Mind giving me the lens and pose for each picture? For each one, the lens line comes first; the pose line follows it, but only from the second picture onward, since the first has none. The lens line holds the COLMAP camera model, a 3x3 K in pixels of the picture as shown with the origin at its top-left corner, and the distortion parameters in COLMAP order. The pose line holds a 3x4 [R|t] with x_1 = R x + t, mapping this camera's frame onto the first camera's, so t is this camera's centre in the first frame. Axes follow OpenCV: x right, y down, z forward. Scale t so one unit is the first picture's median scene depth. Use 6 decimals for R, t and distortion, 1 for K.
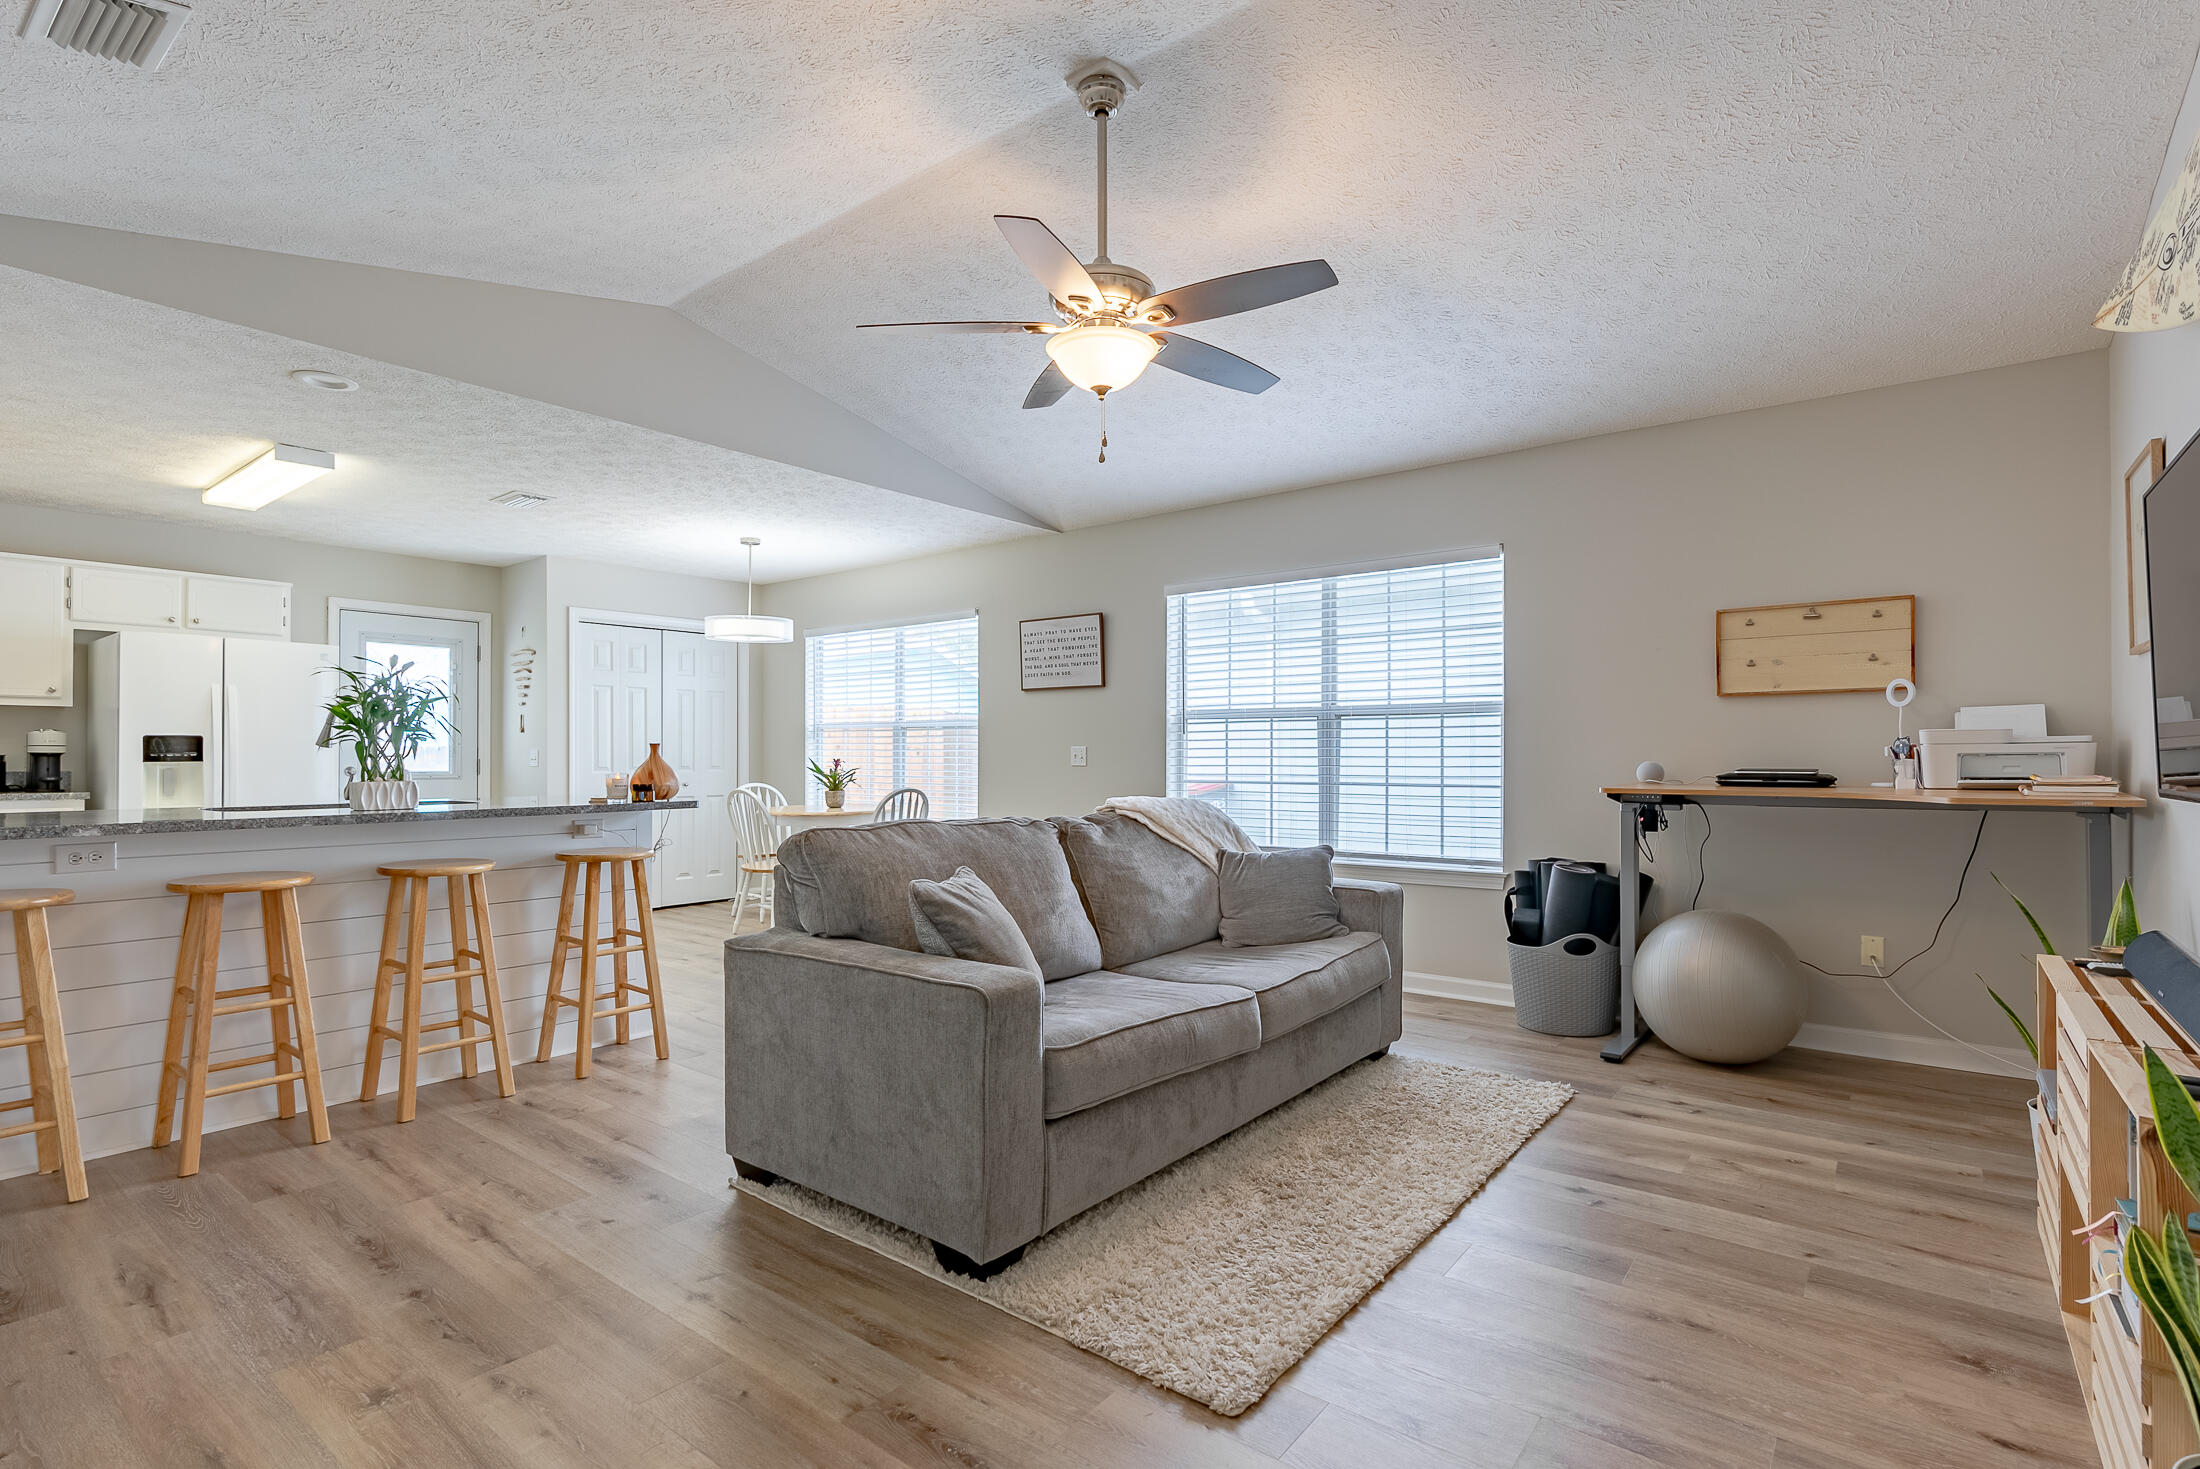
lens RADIAL K [[1008.4, 0, 1100.0], [0, 1008.4, 734.5], [0, 0, 1]] dist [0.000327, 0.000316]
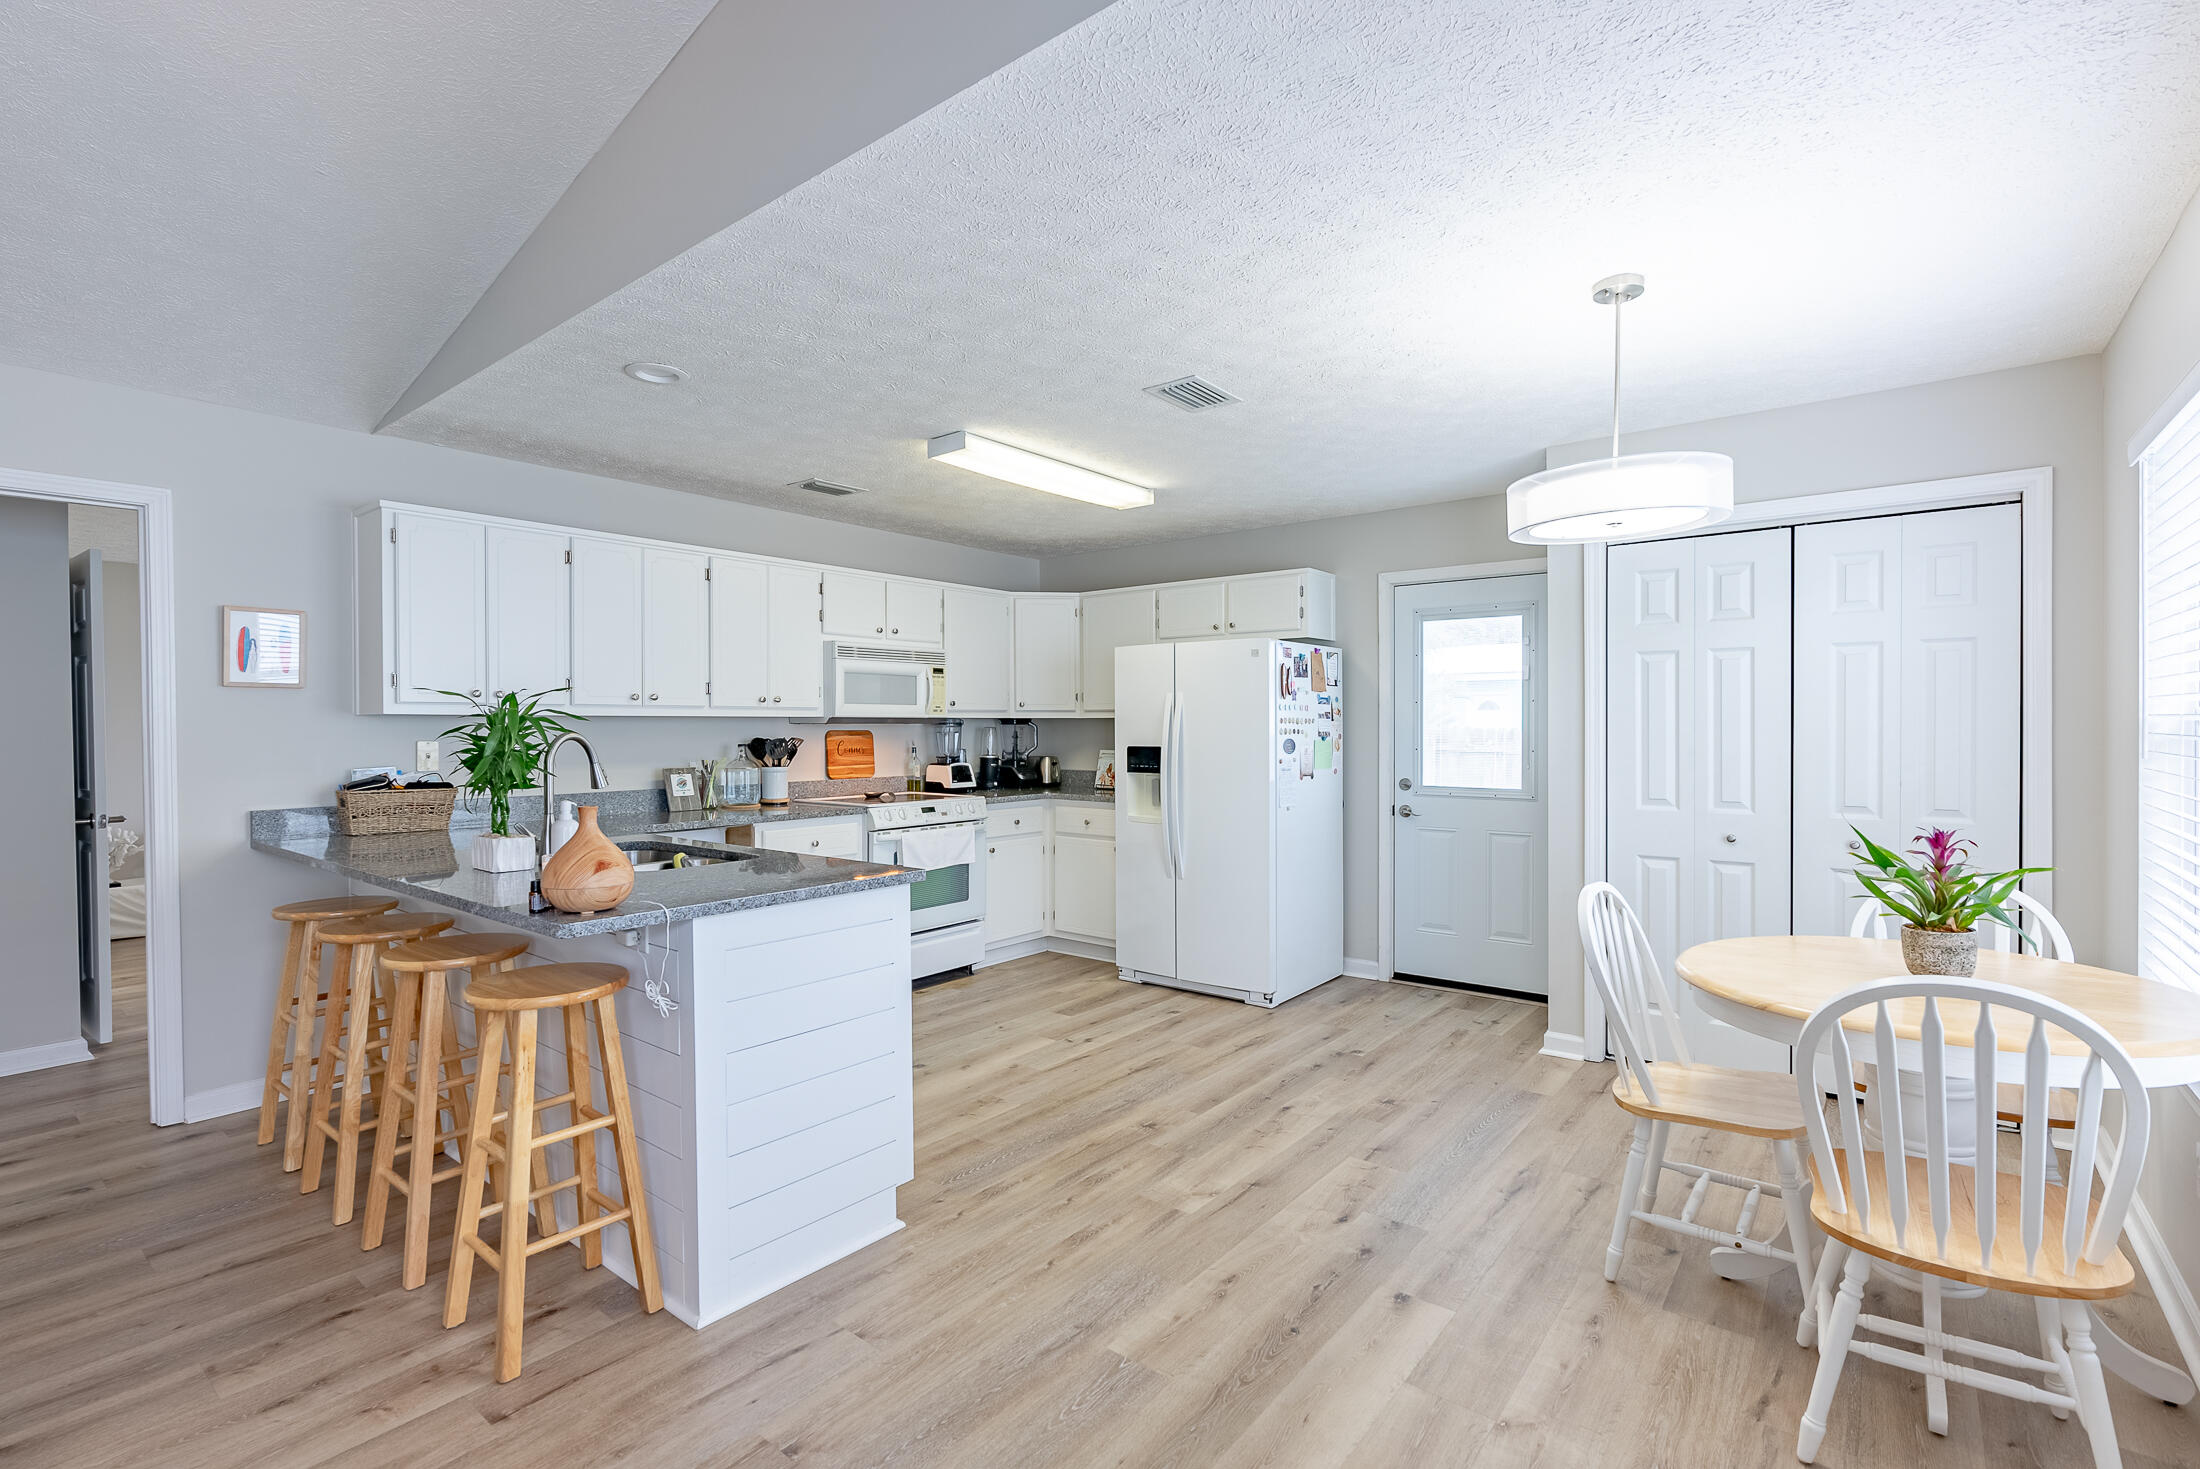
lens RADIAL K [[1008.4, 0, 1100.0], [0, 1008.4, 734.5], [0, 0, 1]] dist [0.000327, 0.000316]
pose [[-0.010564, 0.011048, -0.999883, 0.086475], [0.026193, 0.999599, 0.010768, -0.023217], [0.999601, -0.026077, -0.010849, 0.983250]]
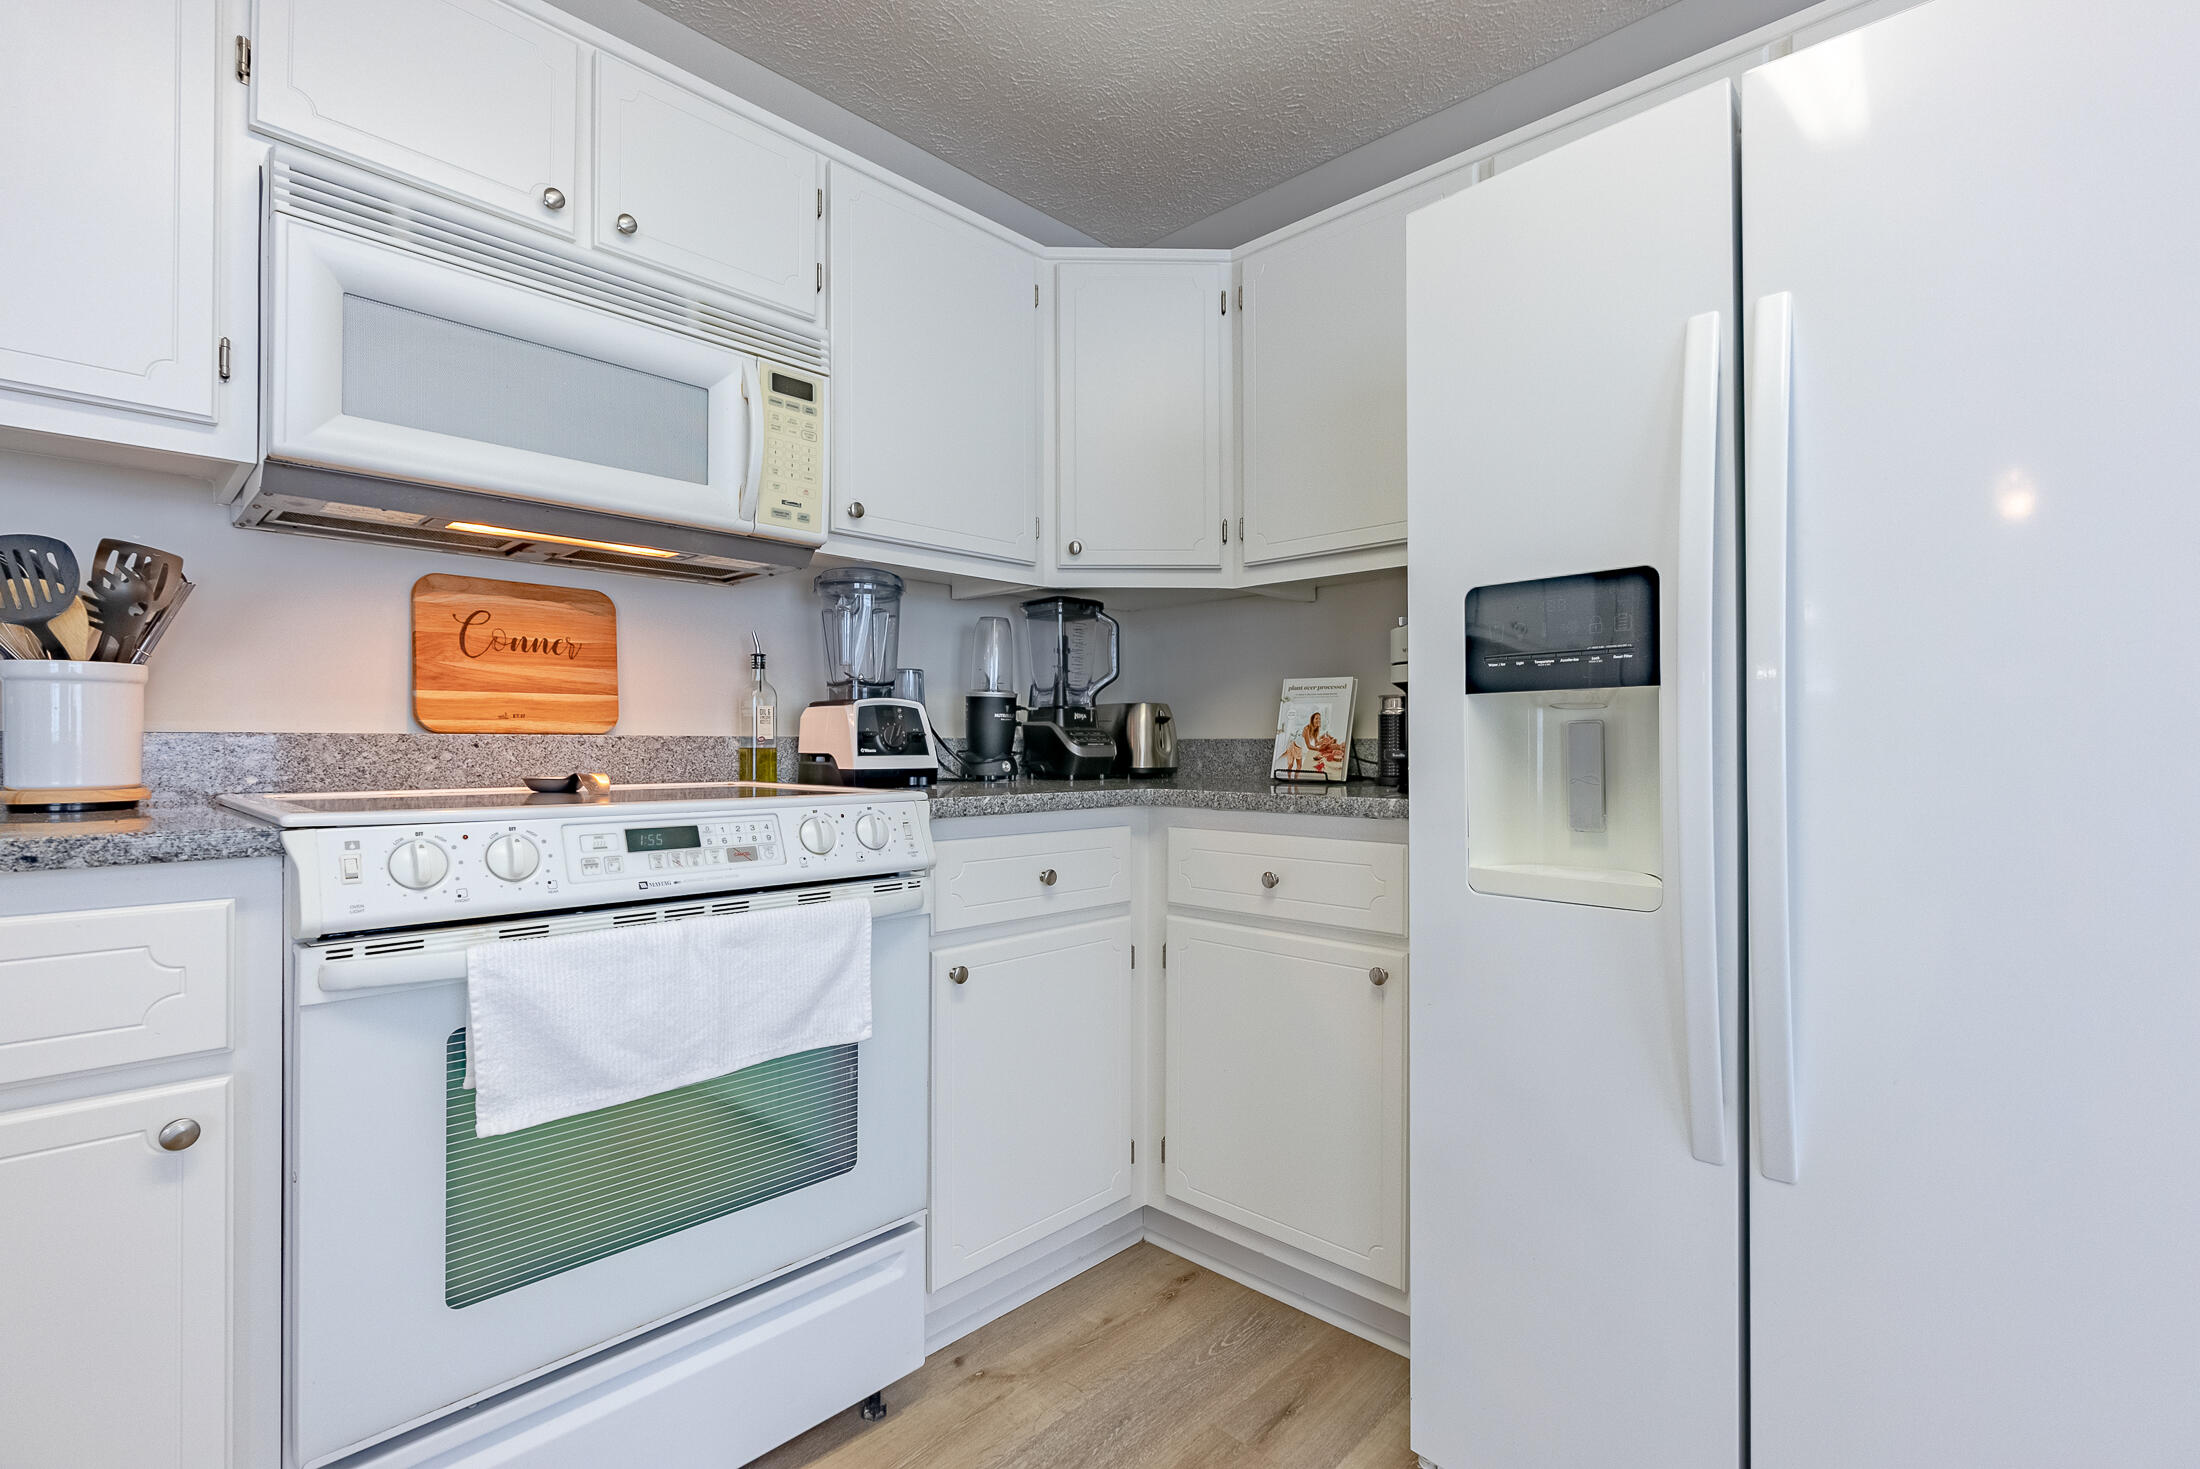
lens RADIAL K [[1008.4, 0, 1100.0], [0, 1008.4, 734.5], [0, 0, 1]] dist [0.000327, 0.000316]
pose [[-0.104482, -0.008323, -0.994492, -0.679953], [0.024388, 0.999643, -0.010928, 0.037866], [0.994228, -0.025396, -0.104242, 0.932558]]
